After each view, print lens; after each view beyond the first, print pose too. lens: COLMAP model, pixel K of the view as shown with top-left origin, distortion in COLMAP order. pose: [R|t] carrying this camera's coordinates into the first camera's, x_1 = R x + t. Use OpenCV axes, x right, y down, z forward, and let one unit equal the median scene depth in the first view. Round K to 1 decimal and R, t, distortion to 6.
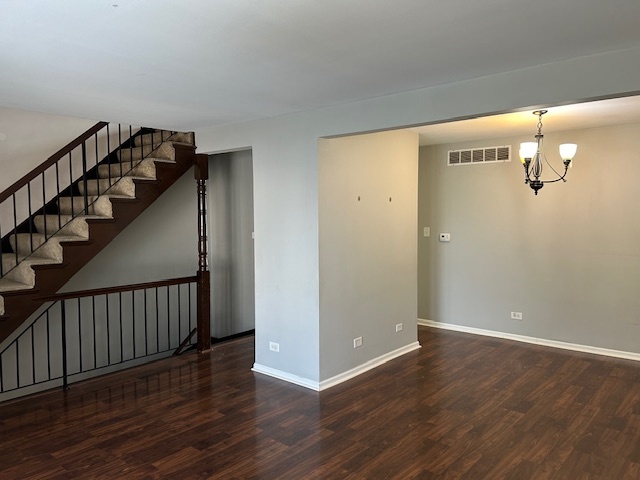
lens RADIAL K [[482.8, 0, 315.8], [0, 482.8, 240.7], [0, 0, 1]] dist [0.026190, -0.024728]
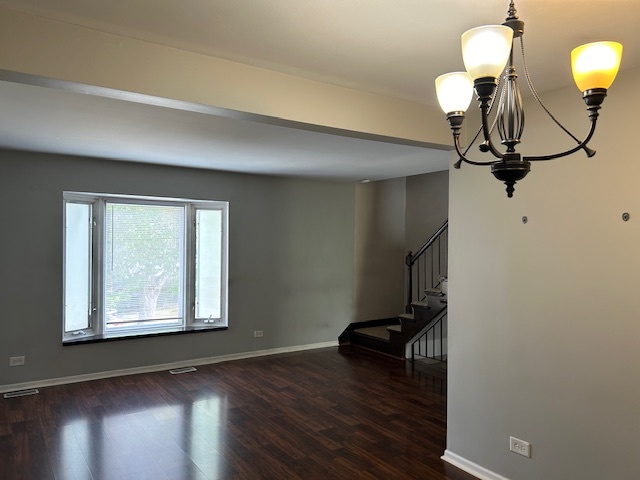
lens RADIAL K [[482.8, 0, 317.6], [0, 482.8, 240.7], [0, 0, 1]] dist [0.026190, -0.024728]
pose [[-0.274154, 0.005146, -0.961672, 0.846807], [-0.063346, 0.997717, 0.023397, -0.062999], [0.959597, 0.067333, -0.273202, 0.986838]]
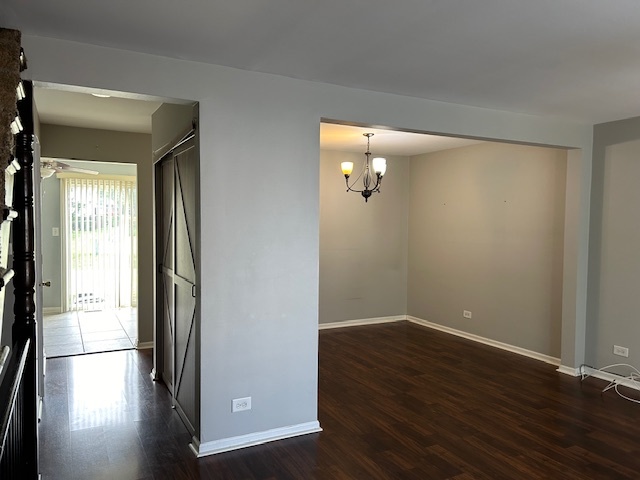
lens RADIAL K [[482.8, 0, 314.3], [0, 482.8, 242.0], [0, 0, 1]] dist [0.026190, -0.024728]
pose [[0.369032, -0.034340, 0.928782, -0.737745], [0.043522, 0.998859, 0.019638, -0.022872], [-0.928397, 0.033175, 0.370106, 0.691423]]
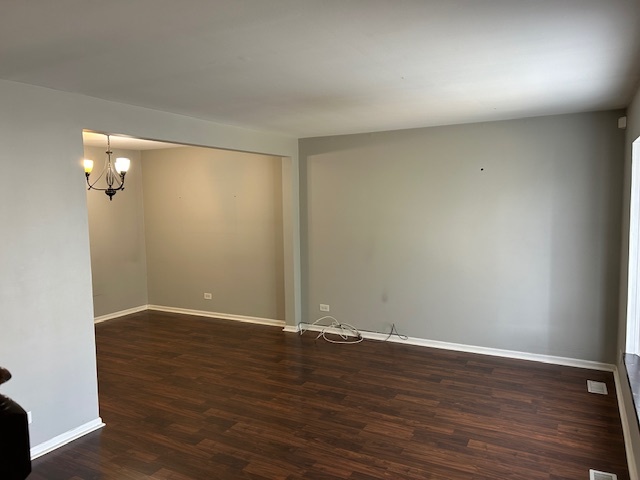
lens RADIAL K [[482.8, 0, 319.7], [0, 482.8, 238.3], [0, 0, 1]] dist [0.026190, -0.024728]
pose [[-0.218705, -0.072422, 0.973100, -0.889839], [0.073959, 0.993143, 0.090536, -0.071342], [-0.972984, 0.091770, -0.211850, 0.770291]]
